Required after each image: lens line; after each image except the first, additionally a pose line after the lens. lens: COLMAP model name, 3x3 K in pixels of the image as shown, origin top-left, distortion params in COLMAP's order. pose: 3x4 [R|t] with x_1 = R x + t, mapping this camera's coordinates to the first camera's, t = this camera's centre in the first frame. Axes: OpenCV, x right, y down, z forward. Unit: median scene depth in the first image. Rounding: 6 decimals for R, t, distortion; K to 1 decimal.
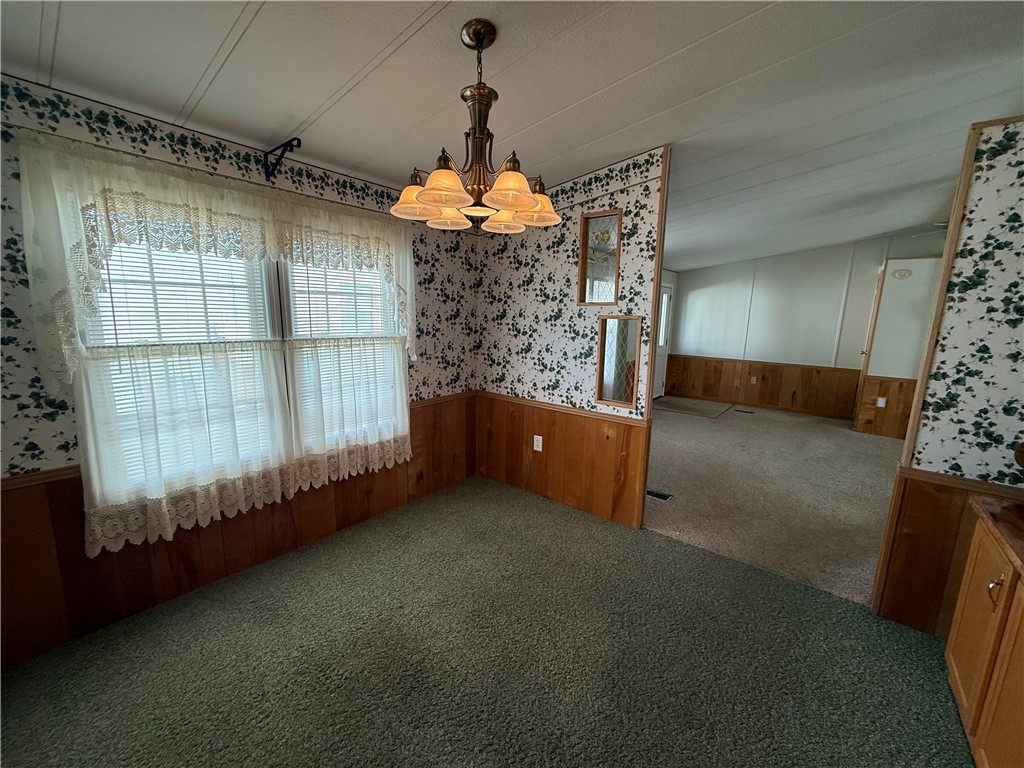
lens RADIAL K [[406.2, 0, 508.8], [0, 406.2, 383.8], [0, 0, 1]] dist [-0.000829, 0.000106]
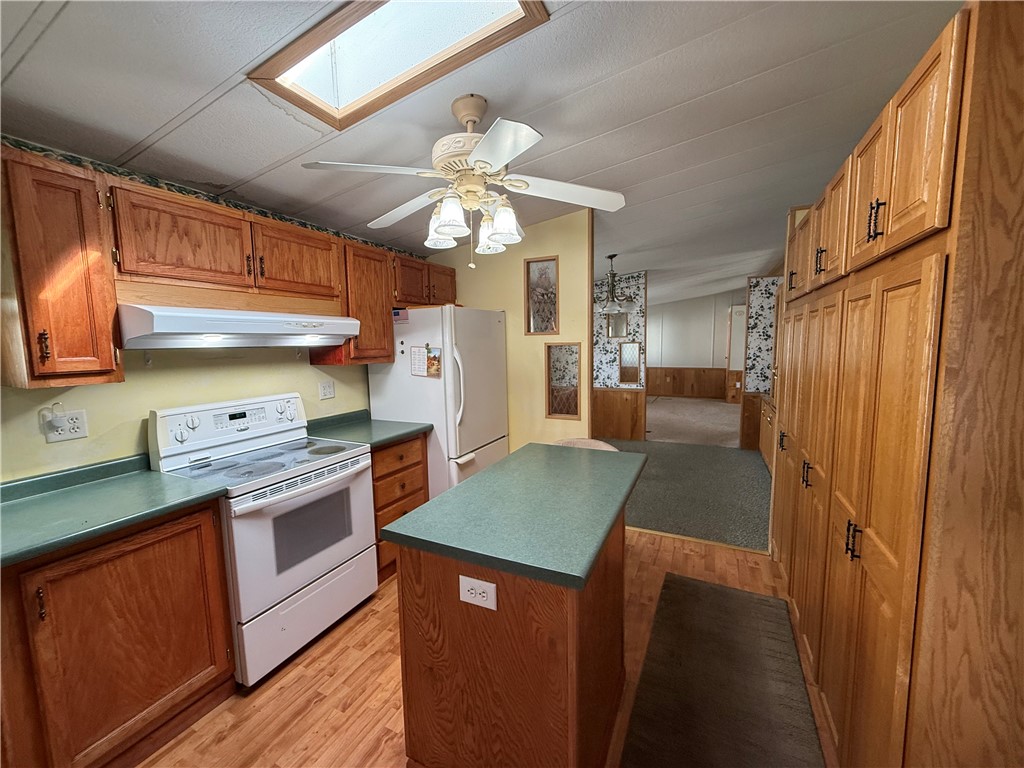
lens RADIAL K [[406.2, 0, 508.8], [0, 406.2, 383.8], [0, 0, 1]] dist [-0.000829, 0.000106]
pose [[0.973345, -0.061835, 0.220853, -0.808230], [0.077093, 0.995147, -0.061142, 0.132424], [-0.216000, 0.076539, 0.973389, -0.920190]]
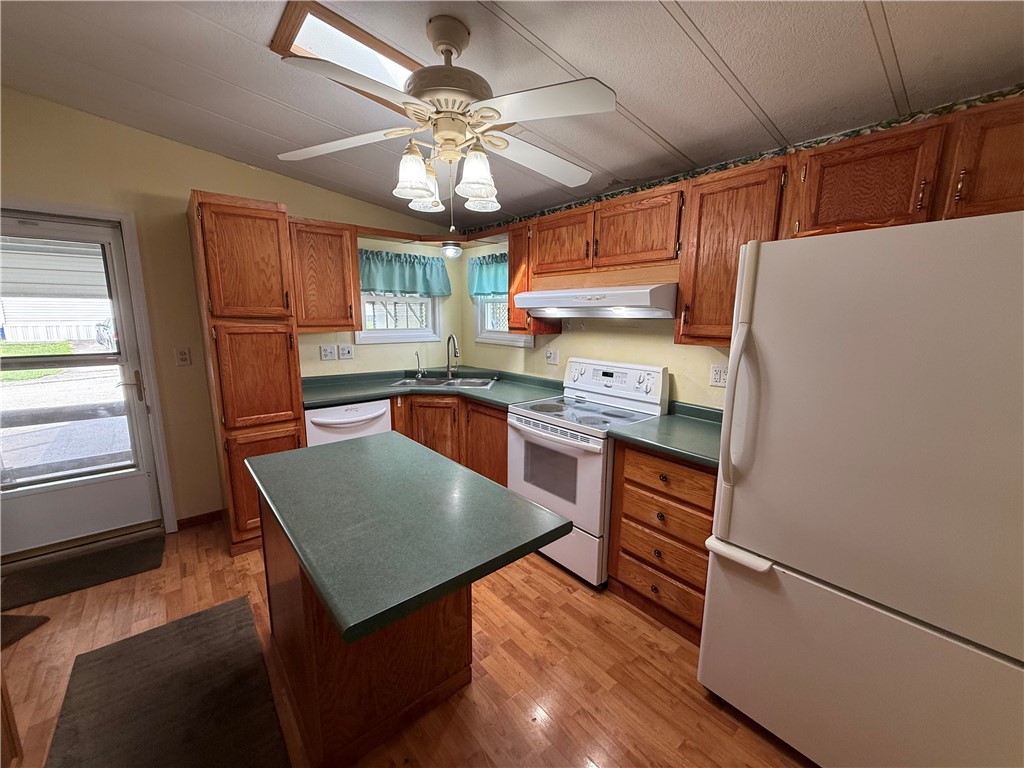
lens RADIAL K [[406.2, 0, 508.8], [0, 406.2, 383.8], [0, 0, 1]] dist [-0.000829, 0.000106]
pose [[-0.188959, 0.141211, -0.971779, 1.638585], [-0.177849, 0.968320, 0.175290, -0.370356], [0.965746, 0.205952, -0.157858, 2.182508]]
